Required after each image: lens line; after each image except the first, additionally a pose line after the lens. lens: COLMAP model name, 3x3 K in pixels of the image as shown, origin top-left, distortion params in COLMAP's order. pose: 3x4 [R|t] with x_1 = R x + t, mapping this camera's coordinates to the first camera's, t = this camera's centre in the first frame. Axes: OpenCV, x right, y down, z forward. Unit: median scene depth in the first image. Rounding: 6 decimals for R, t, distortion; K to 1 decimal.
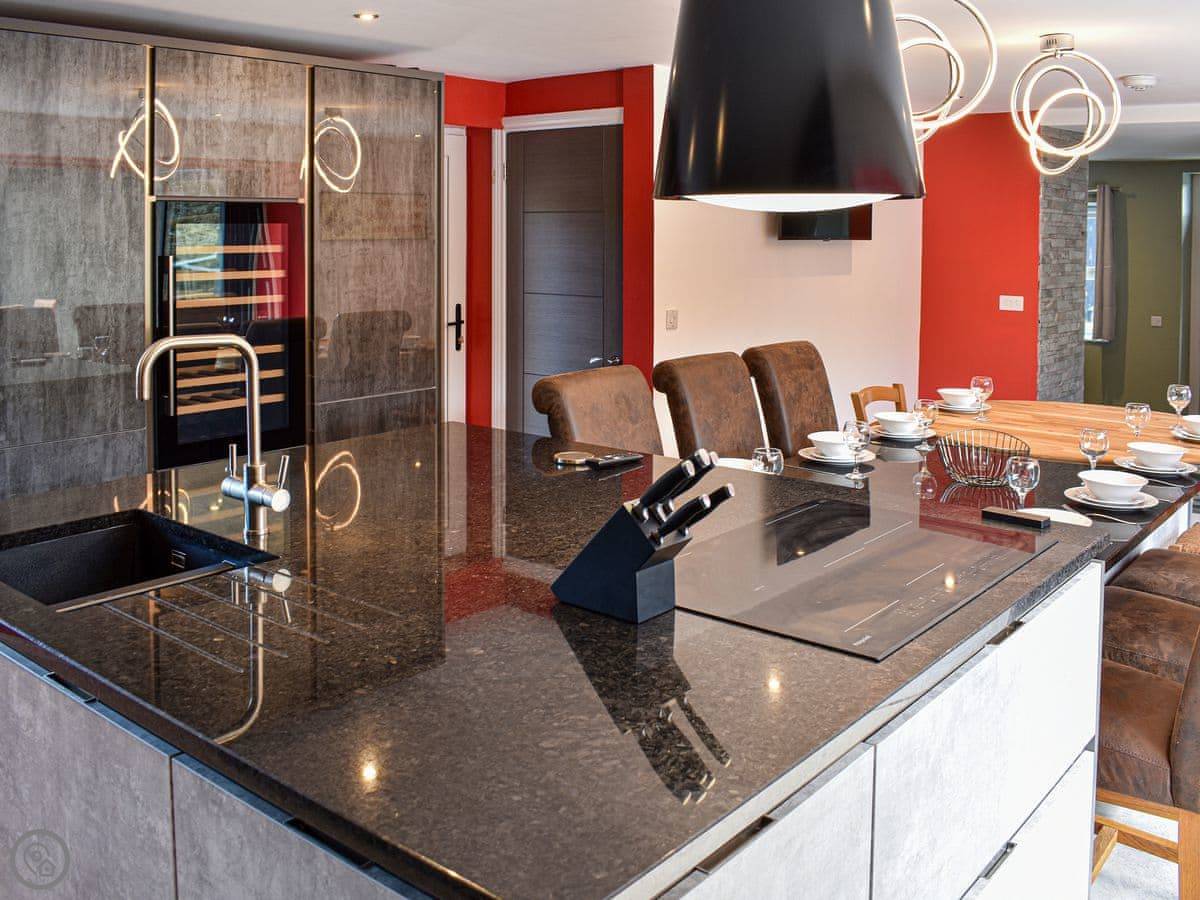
lens RADIAL K [[1086.3, 0, 600.0], [0, 1086.3, 450.0], [0, 0, 1]] dist [-0.095598, 0.022742]
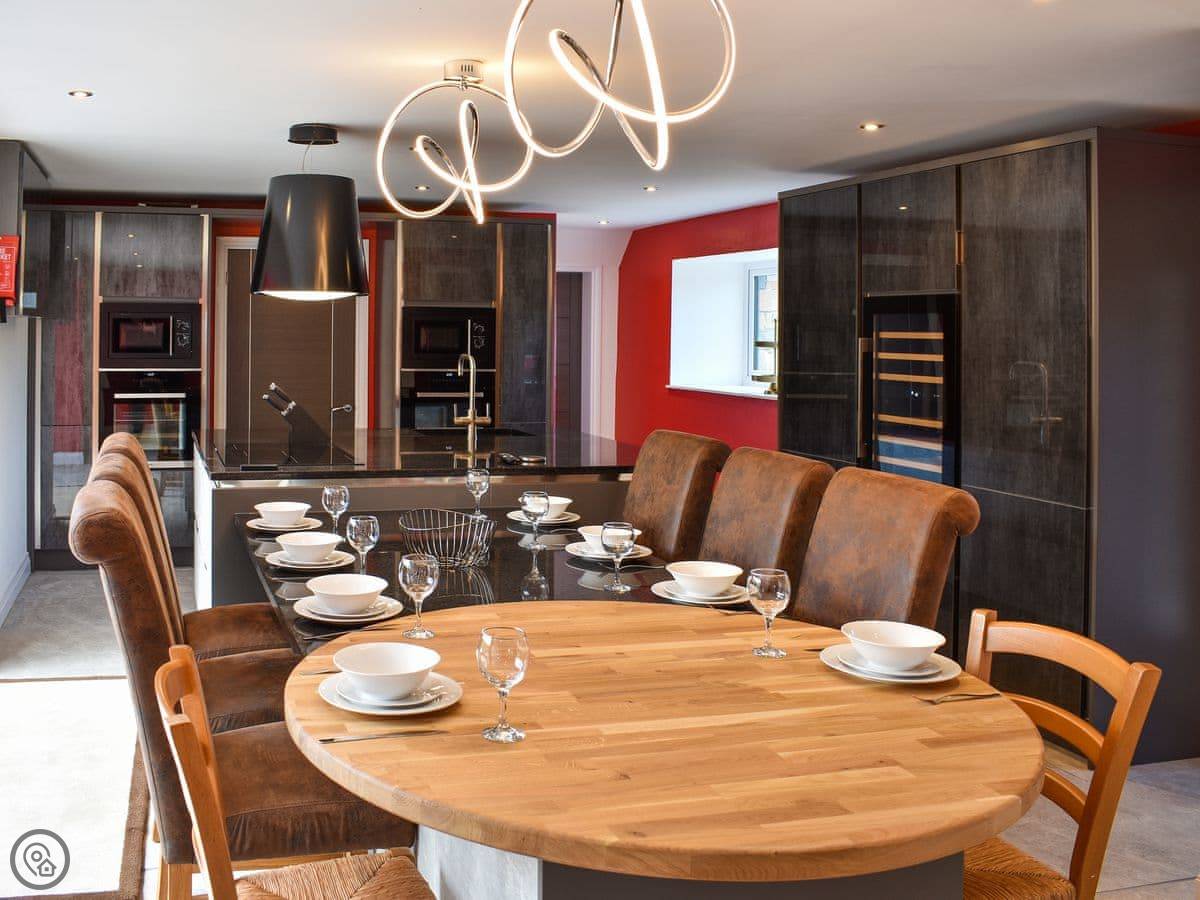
lens RADIAL K [[1086.3, 0, 600.0], [0, 1086.3, 450.0], [0, 0, 1]] dist [-0.095598, 0.022742]
pose [[-0.470559, 0.098002, -0.876909, 0.790074], [-0.169289, 0.965324, 0.198725, -0.217859], [0.865977, 0.241963, -0.437651, 1.123141]]
